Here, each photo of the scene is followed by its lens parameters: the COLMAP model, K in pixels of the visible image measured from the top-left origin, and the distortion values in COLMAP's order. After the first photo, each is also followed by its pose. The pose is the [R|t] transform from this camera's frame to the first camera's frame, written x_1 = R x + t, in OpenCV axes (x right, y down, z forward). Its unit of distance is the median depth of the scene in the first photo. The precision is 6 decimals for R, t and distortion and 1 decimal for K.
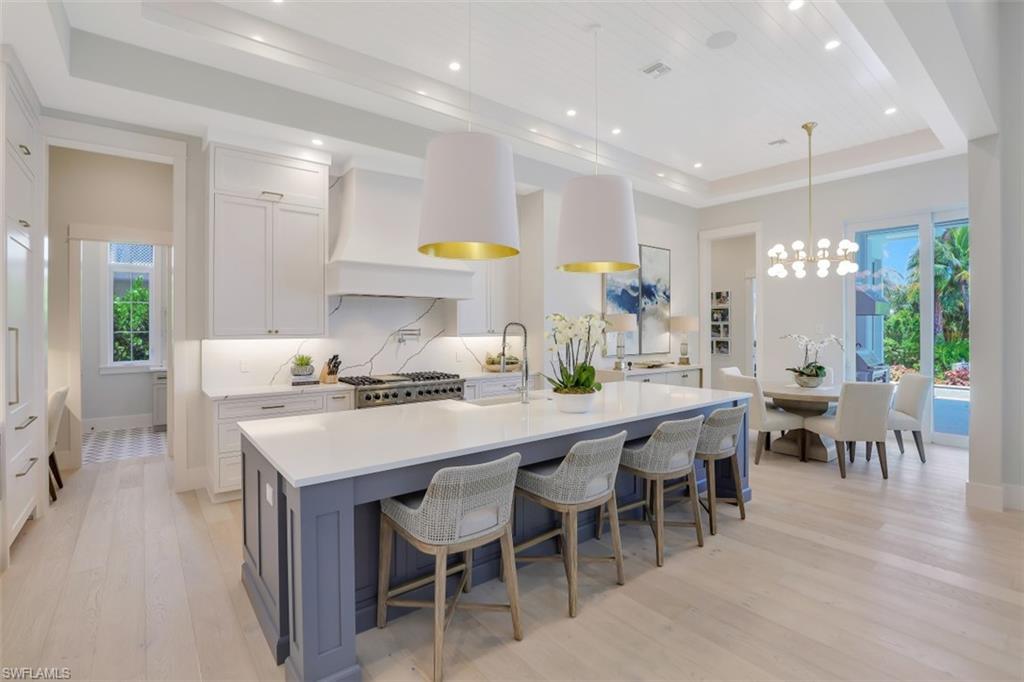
lens RADIAL K [[472.7, 0, 510.2], [0, 472.7, 327.4], [0, 0, 1]] dist [-0.028055, 0.001234]
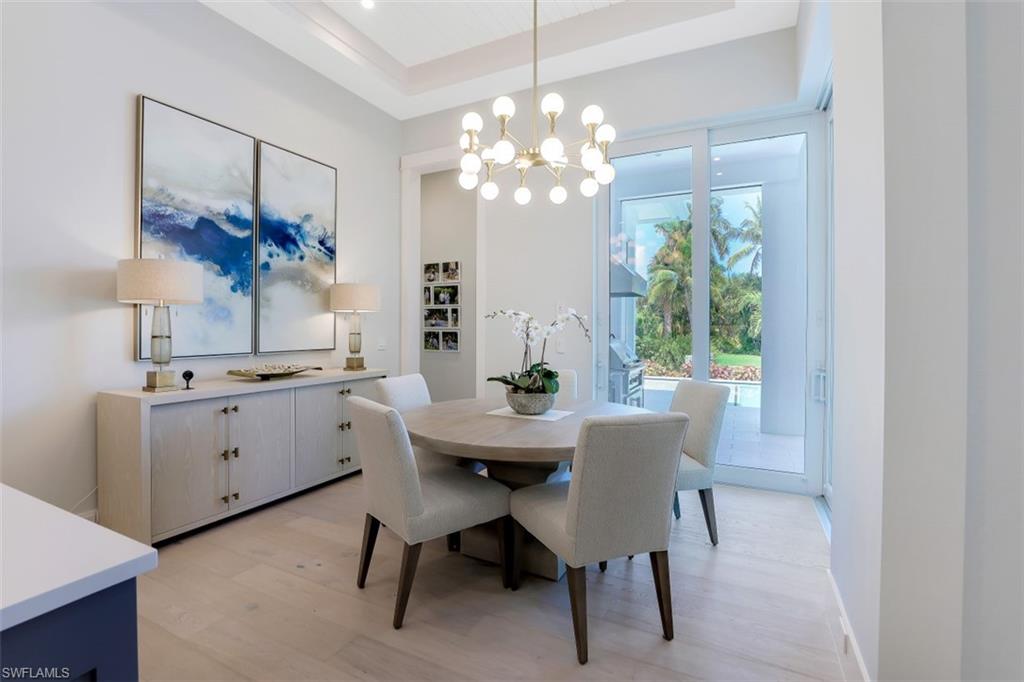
lens RADIAL K [[472.7, 0, 510.2], [0, 472.7, 327.4], [0, 0, 1]] dist [-0.028055, 0.001234]
pose [[0.907852, 0.003854, 0.419273, 0.313121], [-0.005275, 0.999984, 0.002229, 0.026632], [-0.419258, -0.004235, 0.907857, 0.422986]]
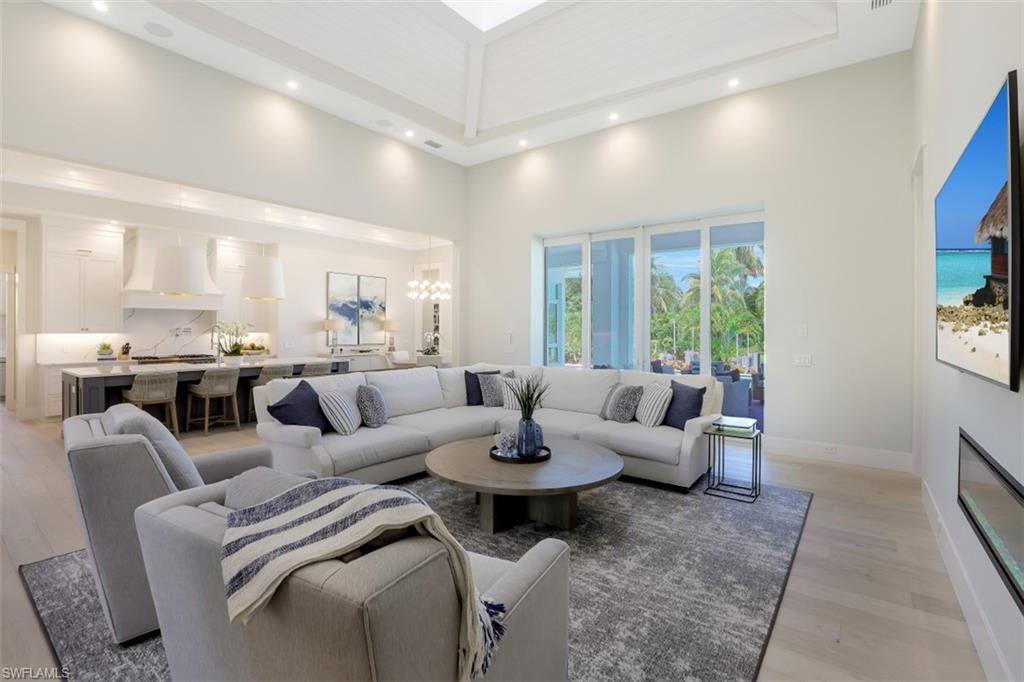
lens RADIAL K [[472.7, 0, 510.2], [0, 472.7, 327.4], [0, 0, 1]] dist [-0.028055, 0.001234]
pose [[0.969914, 0.004202, 0.243411, 0.384362], [-0.004720, 0.999988, 0.001546, -0.005206], [-0.243402, -0.002648, 0.969922, -0.659847]]
